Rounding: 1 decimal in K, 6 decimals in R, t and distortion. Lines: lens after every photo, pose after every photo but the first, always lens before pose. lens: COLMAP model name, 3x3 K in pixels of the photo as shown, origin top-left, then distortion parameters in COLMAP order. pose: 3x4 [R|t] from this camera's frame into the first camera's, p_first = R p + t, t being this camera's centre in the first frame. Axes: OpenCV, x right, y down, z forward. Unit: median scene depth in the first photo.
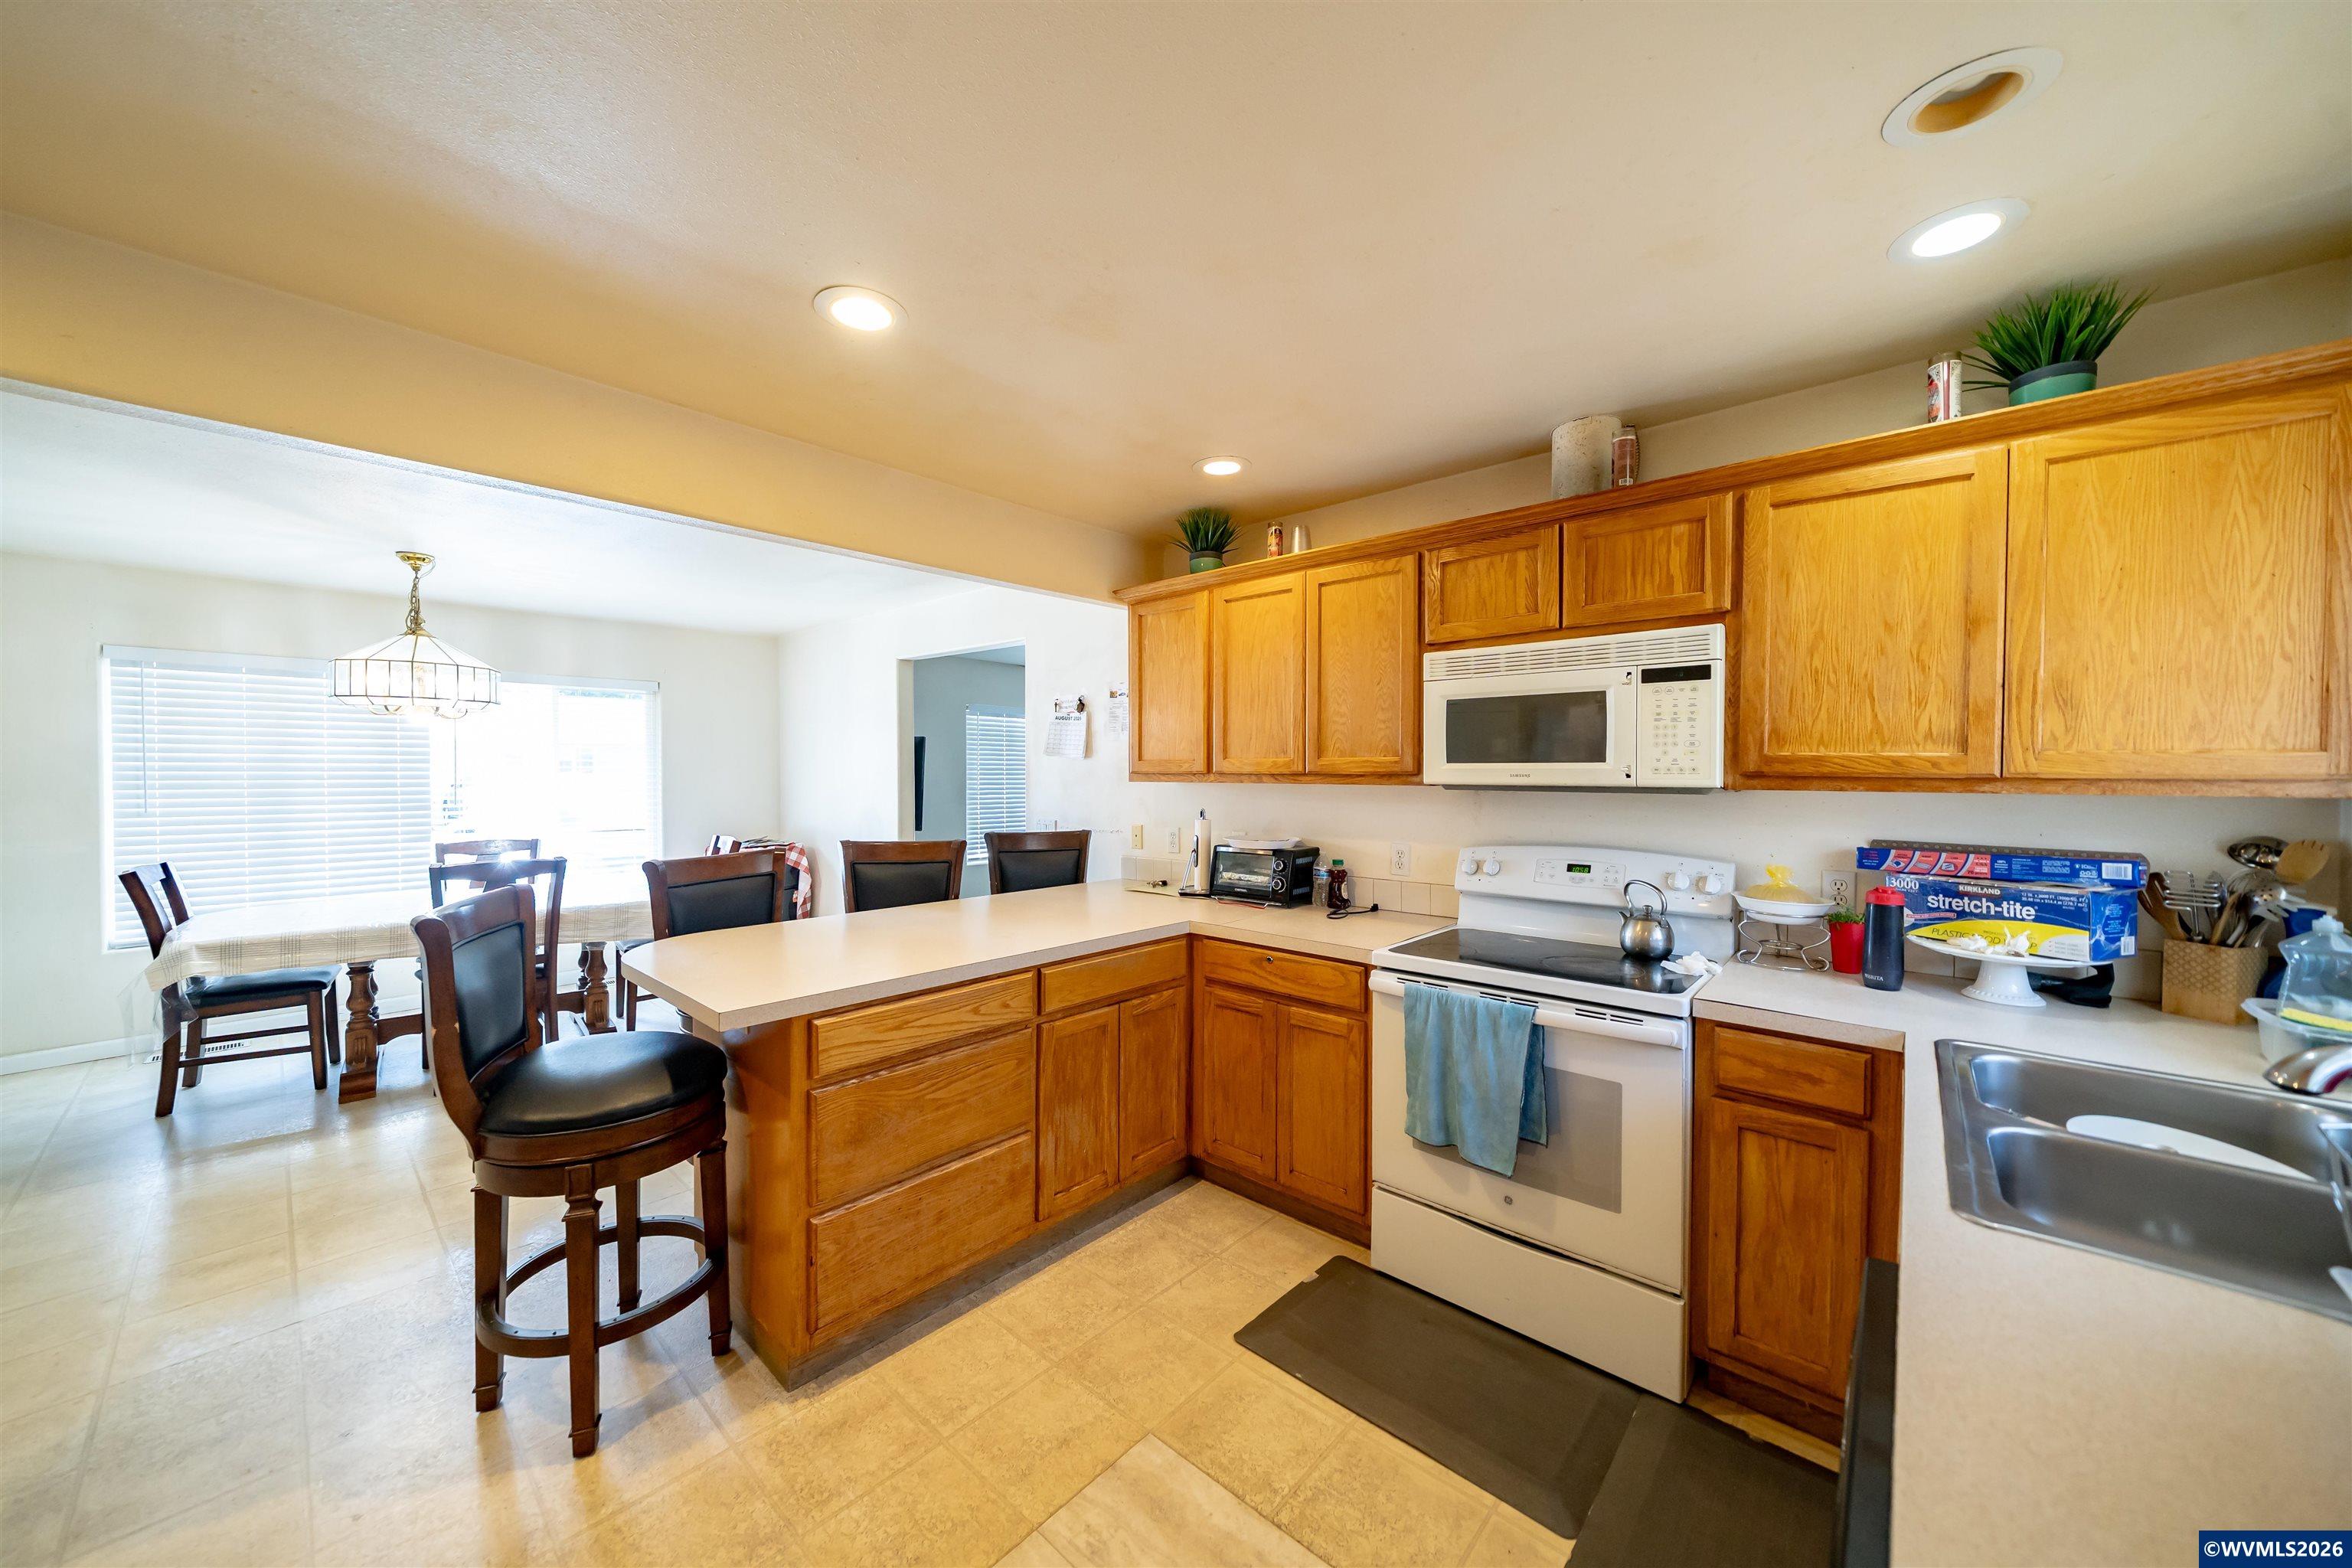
lens RADIAL K [[839.7, 0, 1176.0], [0, 839.7, 784.0], [0, 0, 1]] dist [-0.000264, -0.000017]
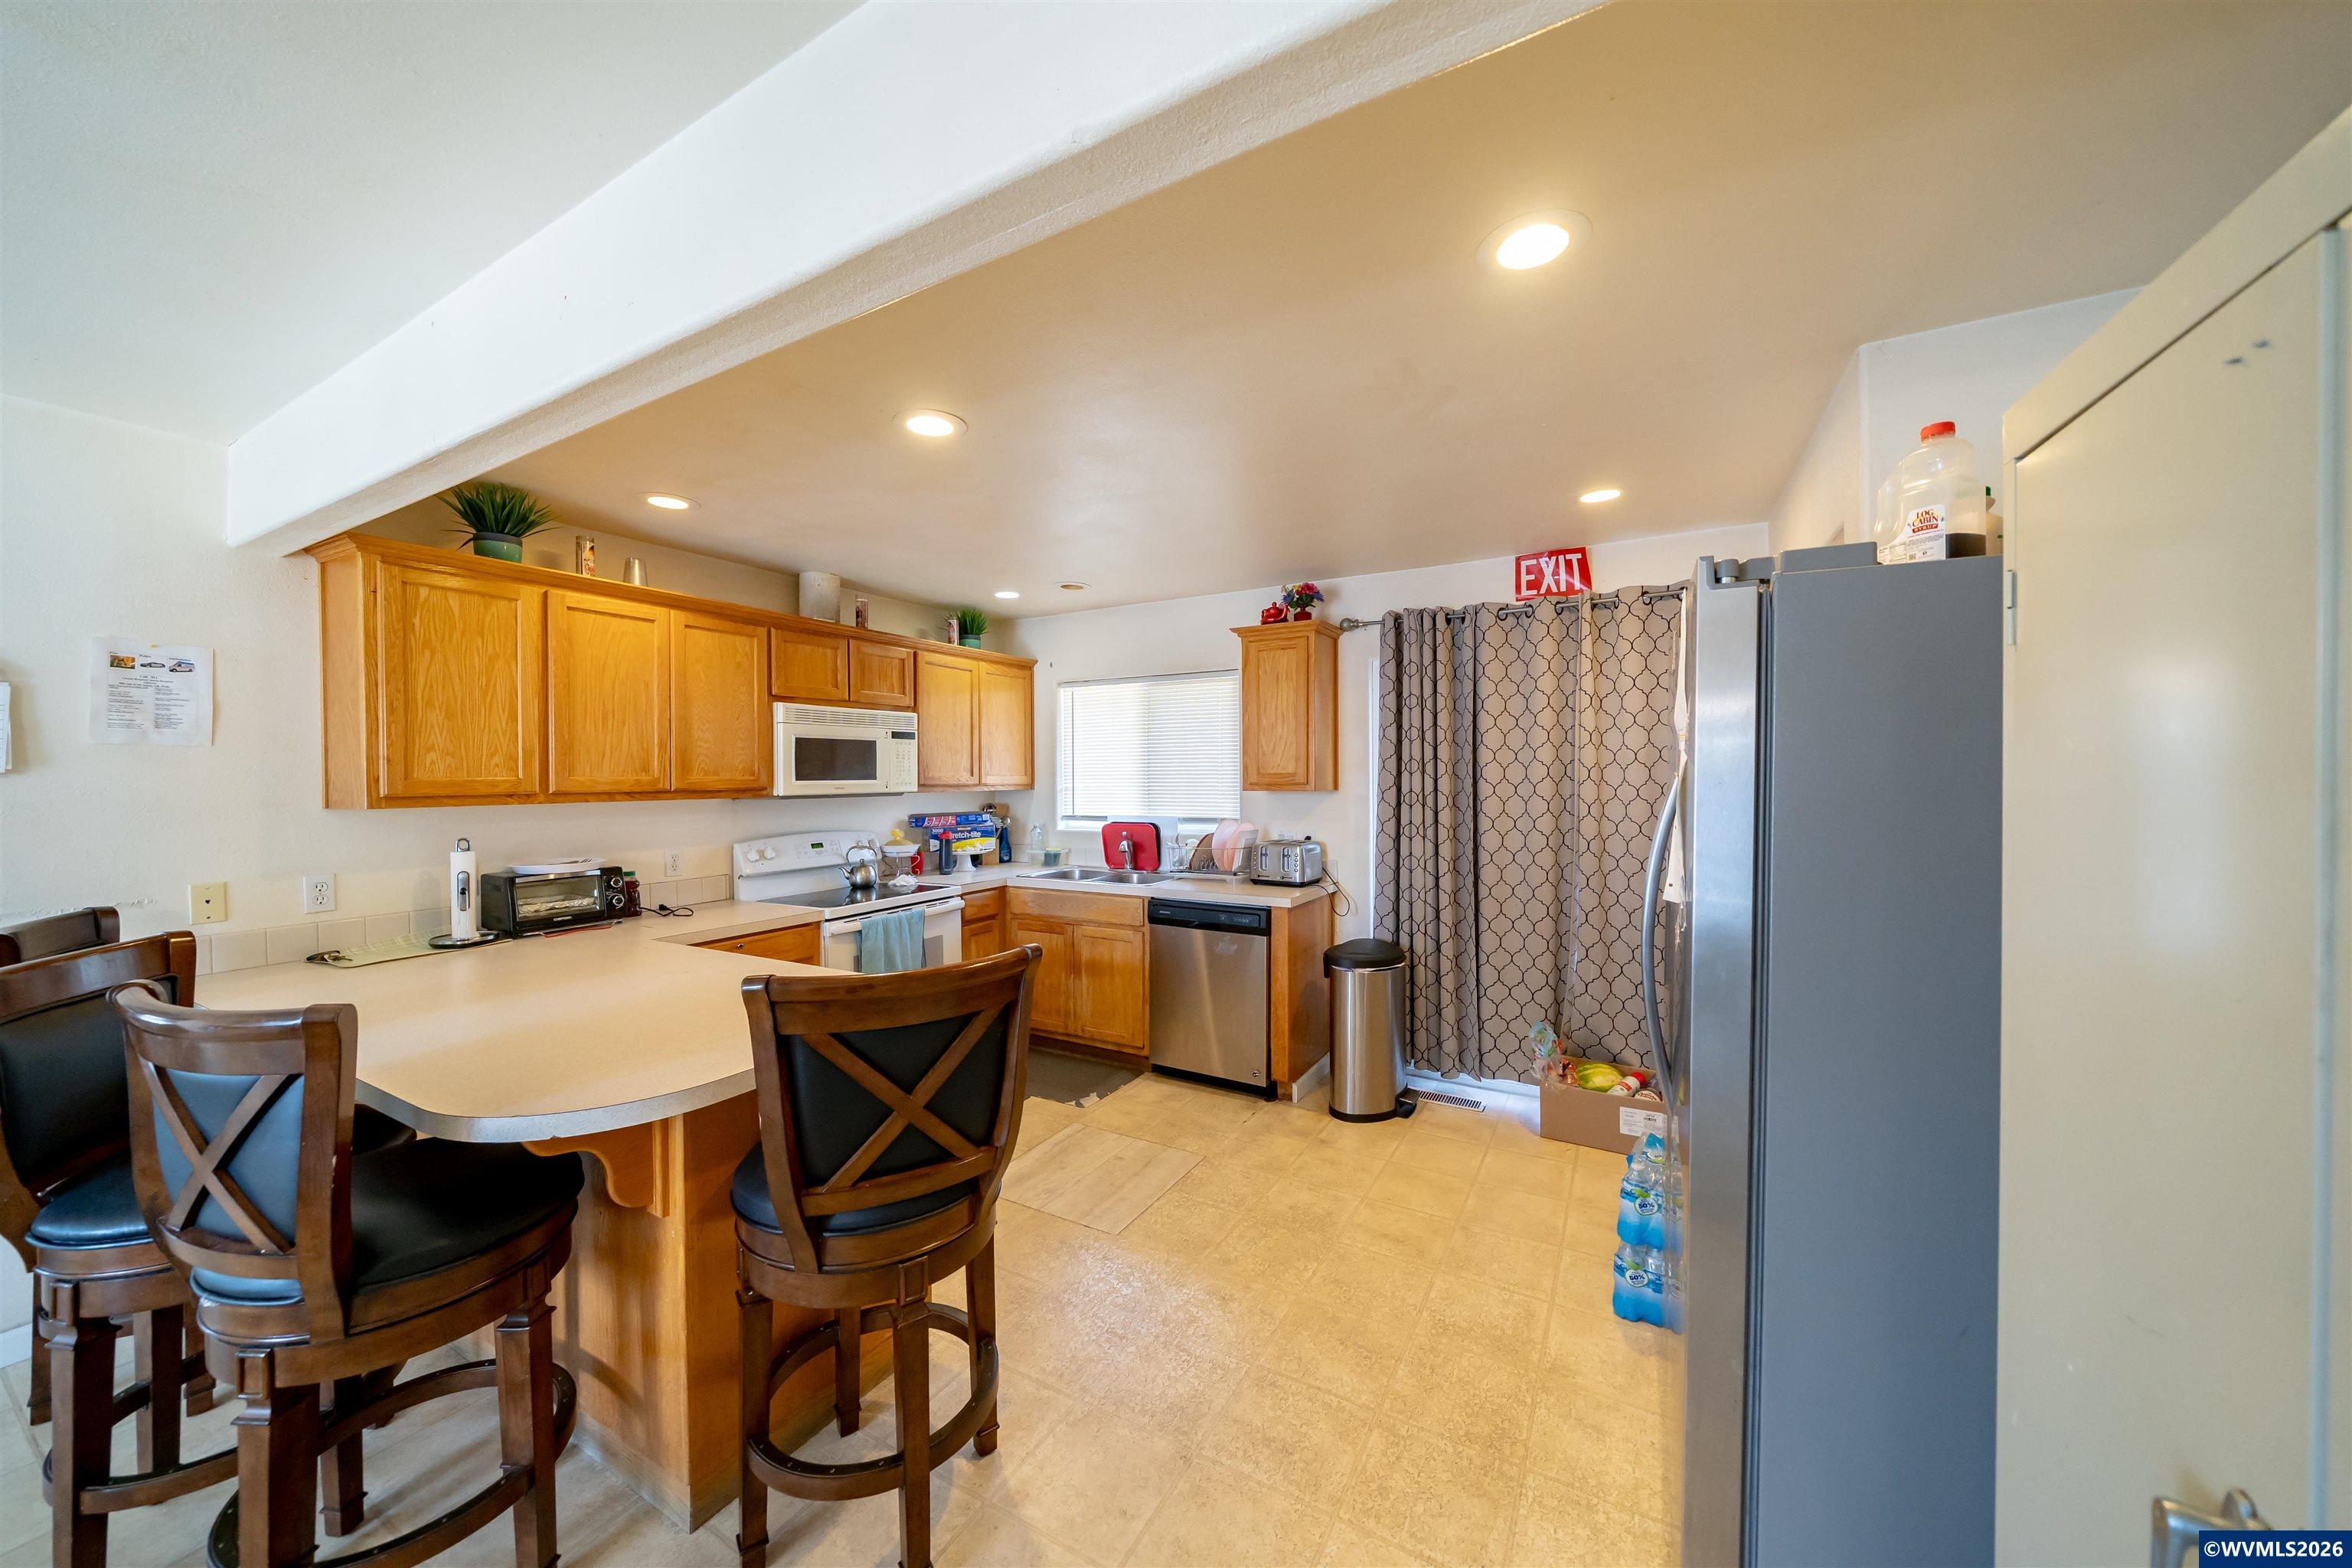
lens RADIAL K [[799.8, 0, 1176.0], [0, 799.8, 784.0], [0, 0, 1]] dist [-0.000037, 0.000004]
pose [[-0.218604, -0.005691, 0.975797, -1.141404], [0.027607, 0.999547, 0.012014, -0.017009], [-0.975423, 0.029565, -0.218347, 0.641889]]
